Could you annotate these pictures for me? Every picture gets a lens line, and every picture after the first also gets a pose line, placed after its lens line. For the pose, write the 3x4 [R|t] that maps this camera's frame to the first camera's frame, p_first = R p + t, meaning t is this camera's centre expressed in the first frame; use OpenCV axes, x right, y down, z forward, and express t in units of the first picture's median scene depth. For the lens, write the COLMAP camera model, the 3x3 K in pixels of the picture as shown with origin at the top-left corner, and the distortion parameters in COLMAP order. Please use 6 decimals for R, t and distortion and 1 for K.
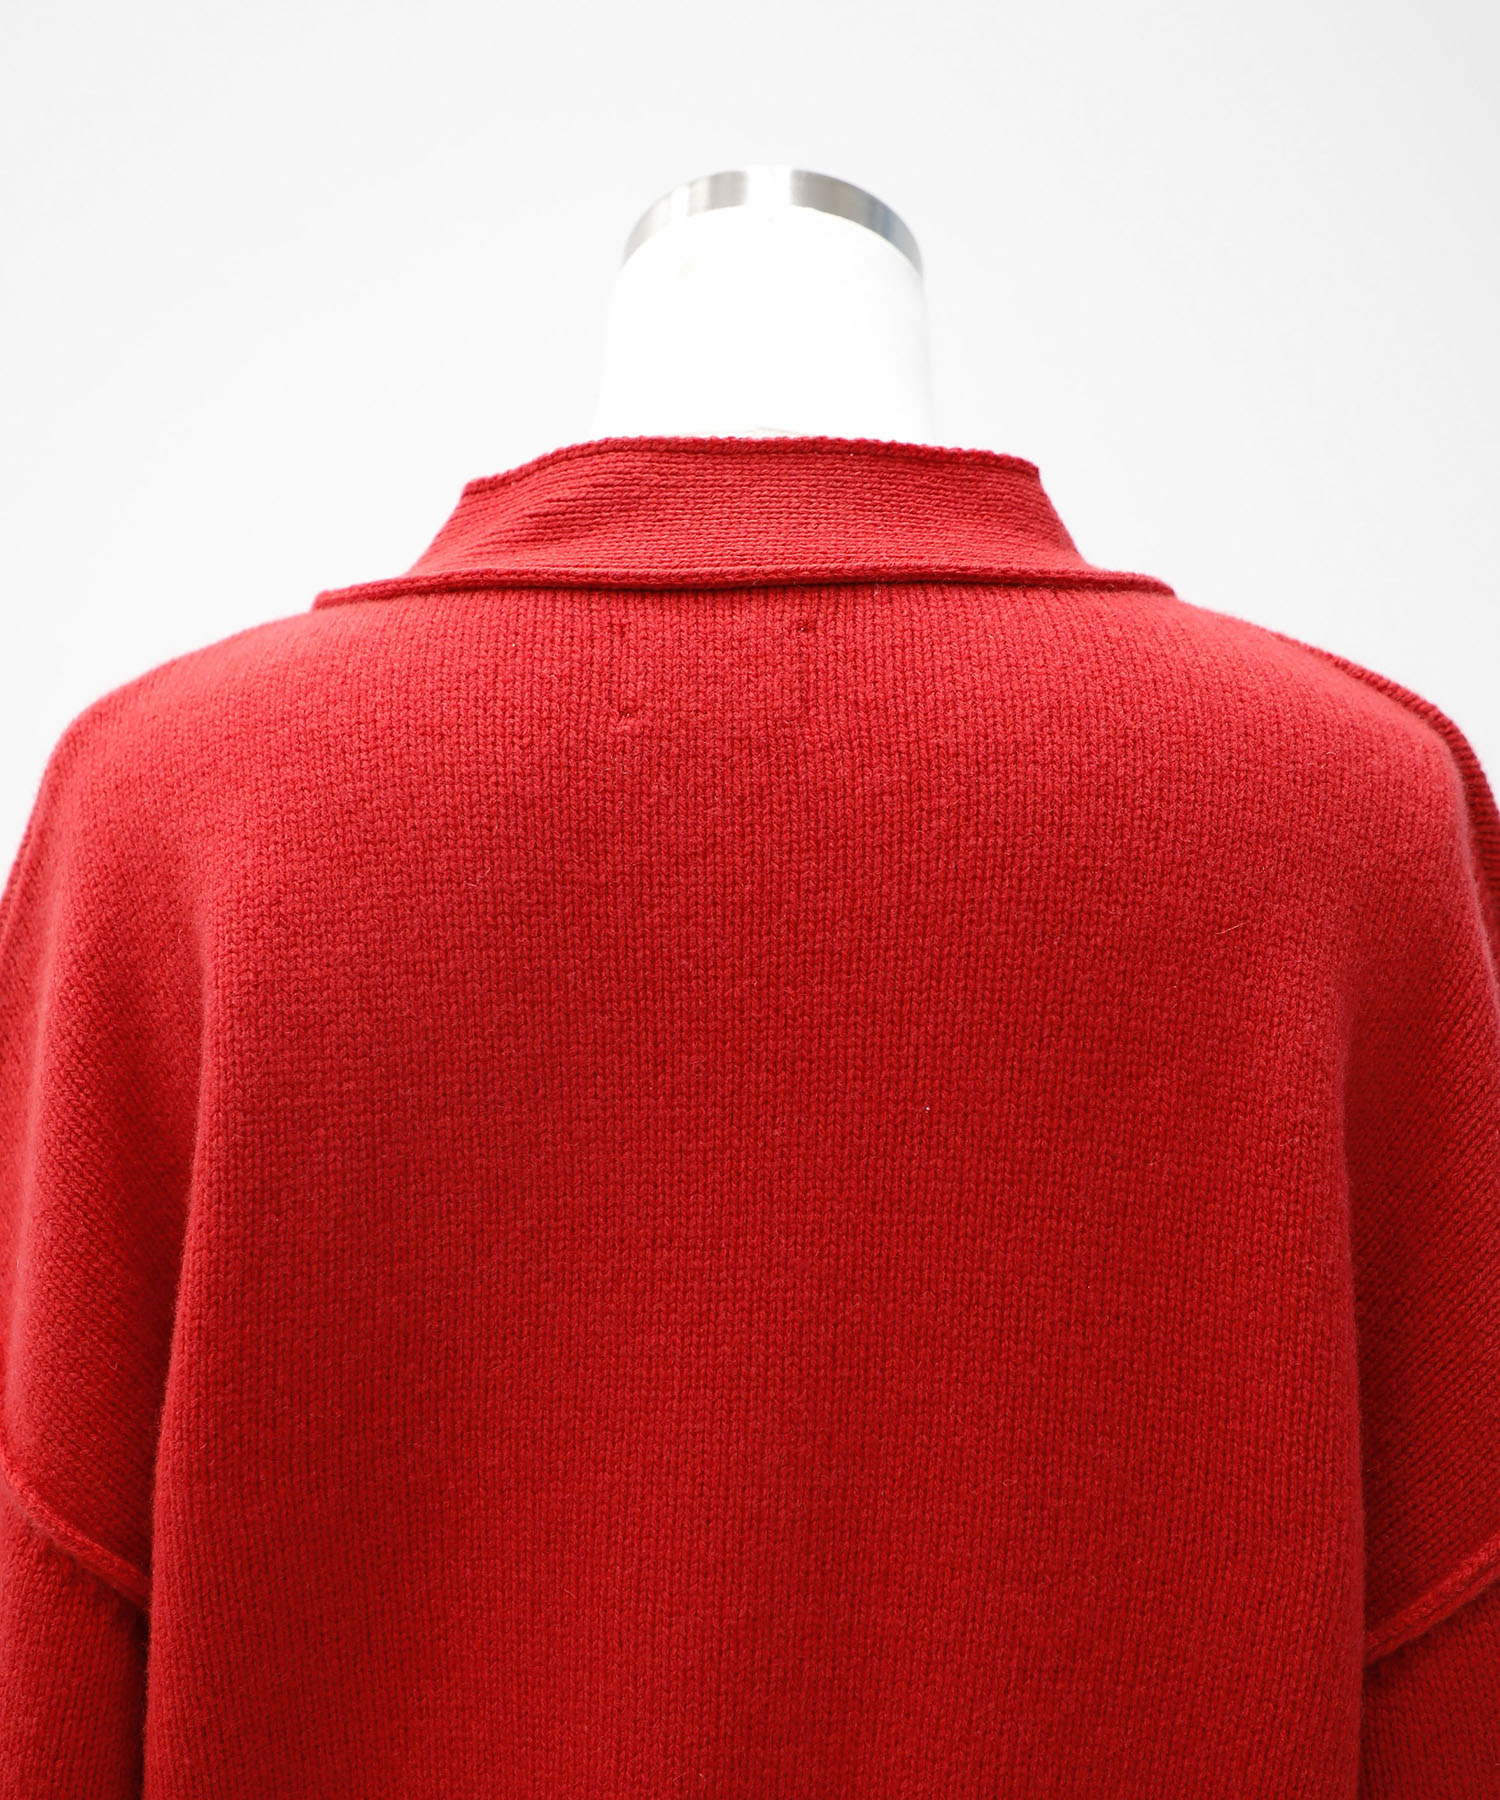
lens RADIAL K [[3471.3, 0, 752.8], [0, 3471.3, 898.1], [0, 0, 1]] dist [0.017771, 0.000000]
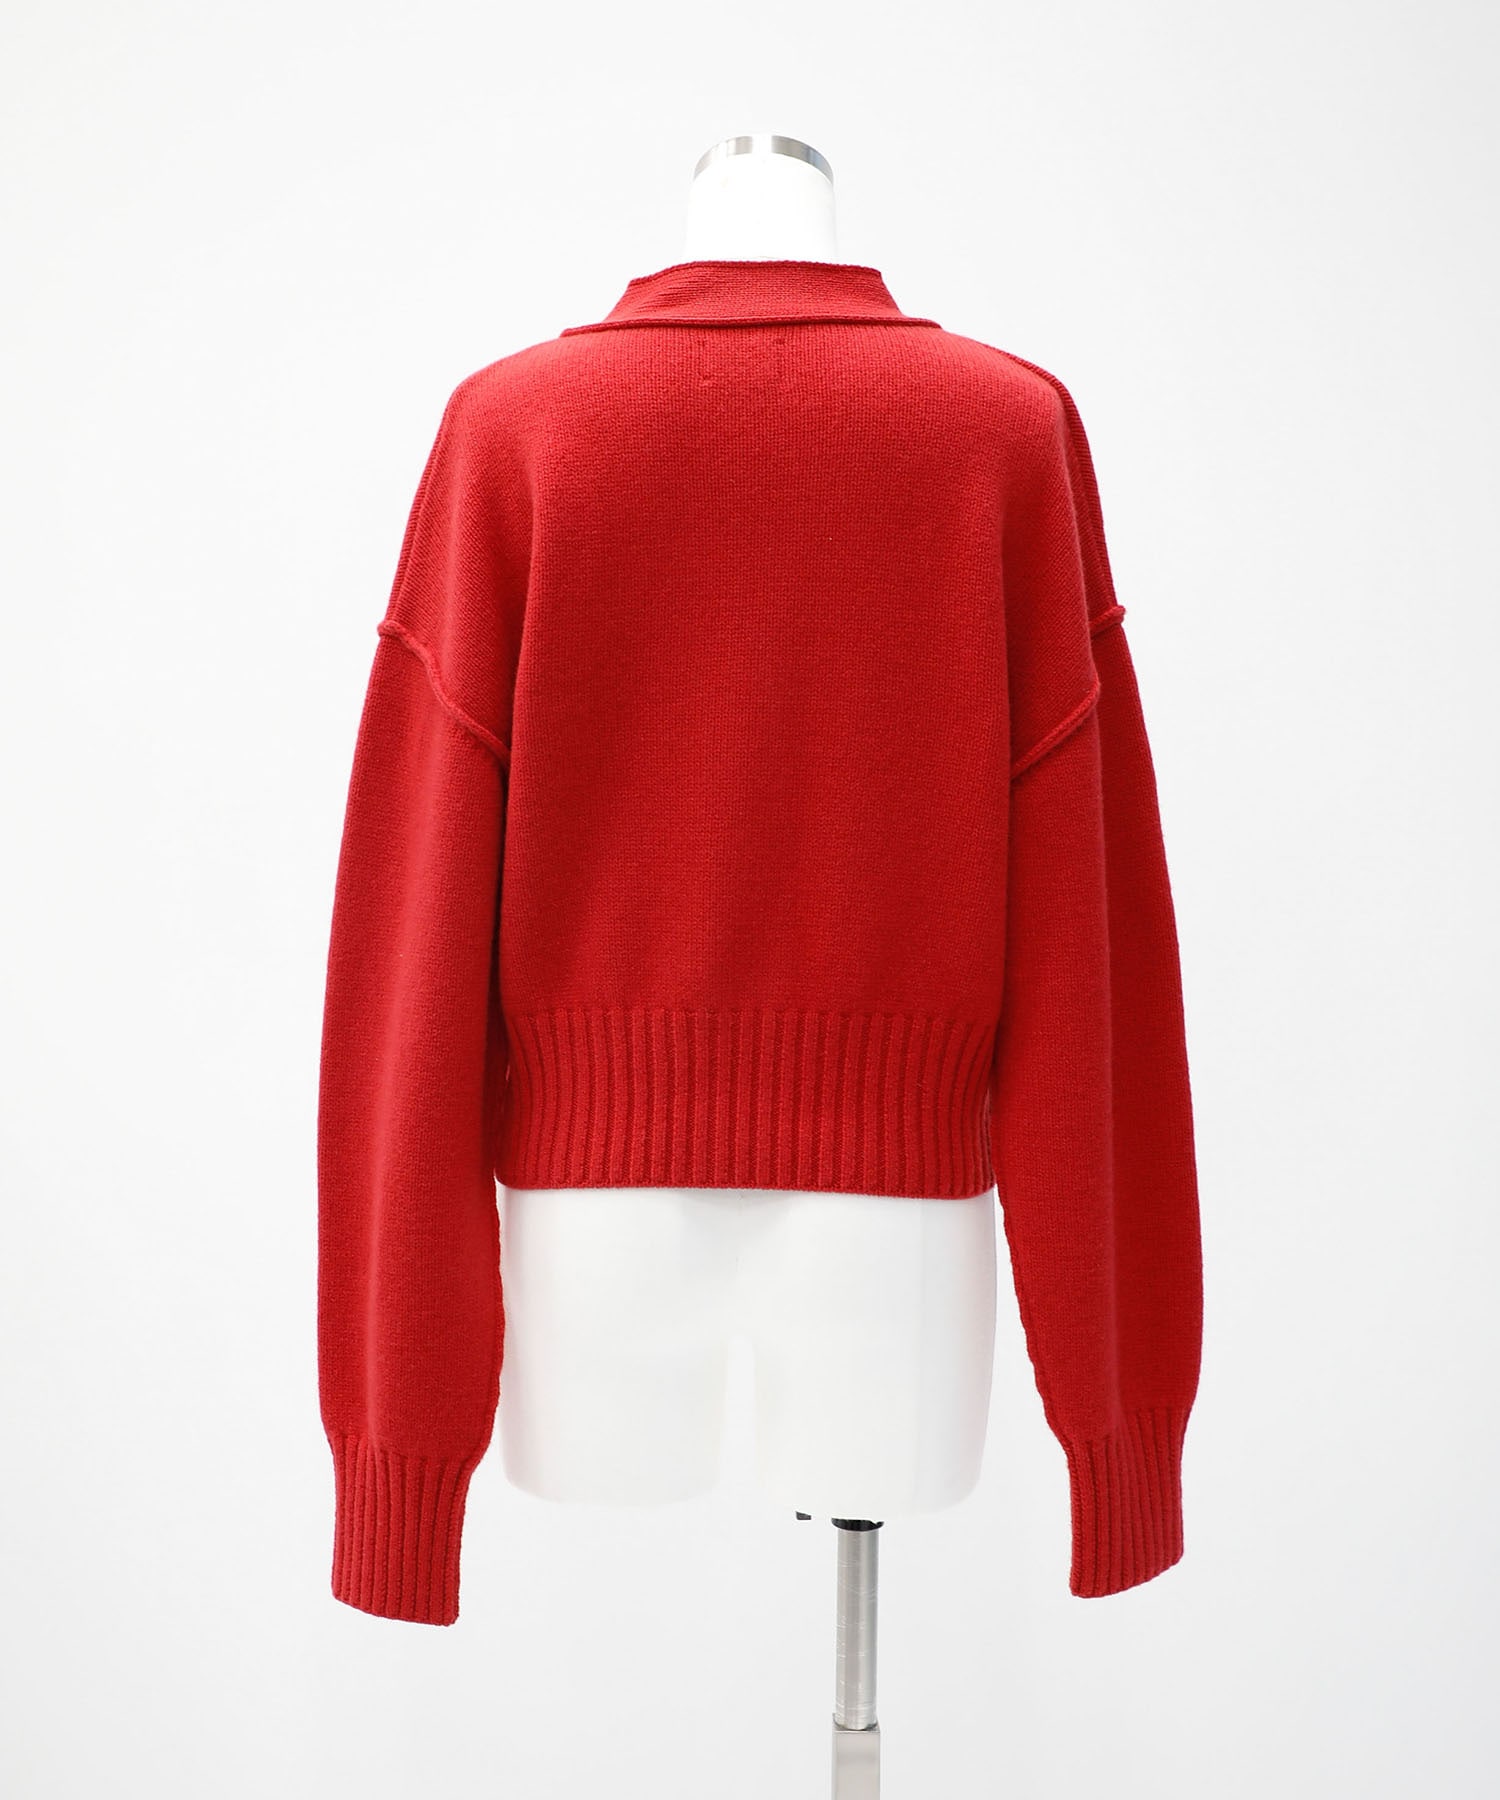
lens RADIAL K [[3471.3, 0, 744.7], [0, 3471.3, 901.5], [0, 0, 1]] dist [0.017771, 0.000000]
pose [[0.999963, -0.006713, 0.005329, -0.024376], [0.006311, 0.997364, 0.072283, 0.132873], [-0.005800, -0.072247, 0.997370, -1.409960]]
